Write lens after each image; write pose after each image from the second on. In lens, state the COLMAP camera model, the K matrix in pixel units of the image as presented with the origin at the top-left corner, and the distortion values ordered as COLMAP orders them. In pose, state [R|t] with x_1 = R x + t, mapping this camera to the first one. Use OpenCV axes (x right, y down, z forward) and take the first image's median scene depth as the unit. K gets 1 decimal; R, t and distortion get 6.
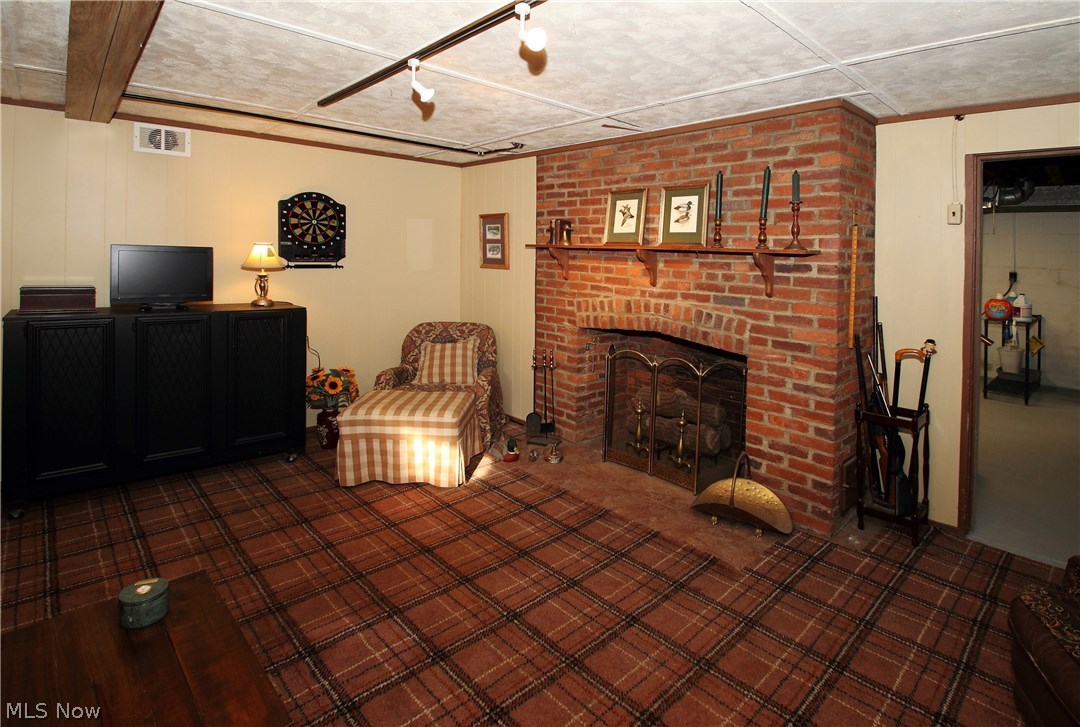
lens RADIAL K [[541.9, 0, 540.9], [0, 541.9, 346.0], [0, 0, 1]] dist [-0.002455, -0.000184]
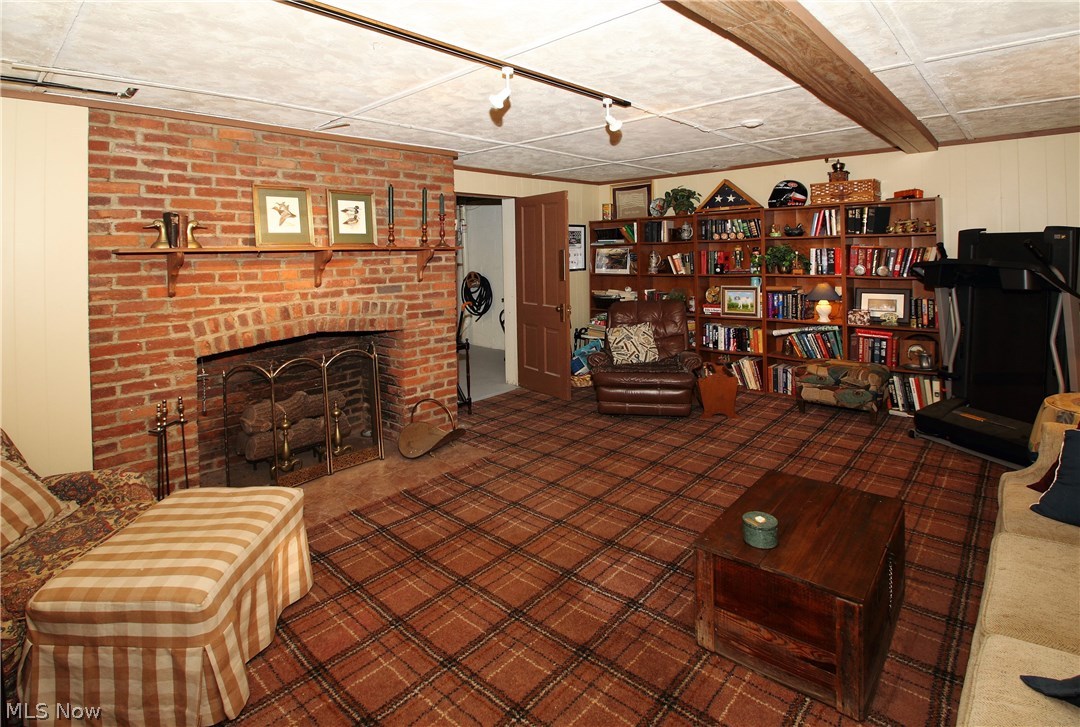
lens RADIAL K [[561.1, 0, 540.0], [0, 561.1, 363.5], [0, 0, 1]] dist [-0.015602, -0.000632]
pose [[-0.098300, -0.224037, 0.969610, -0.904282], [0.182847, 0.953676, 0.238893, -0.153936], [-0.978215, 0.200774, -0.052782, 0.713248]]
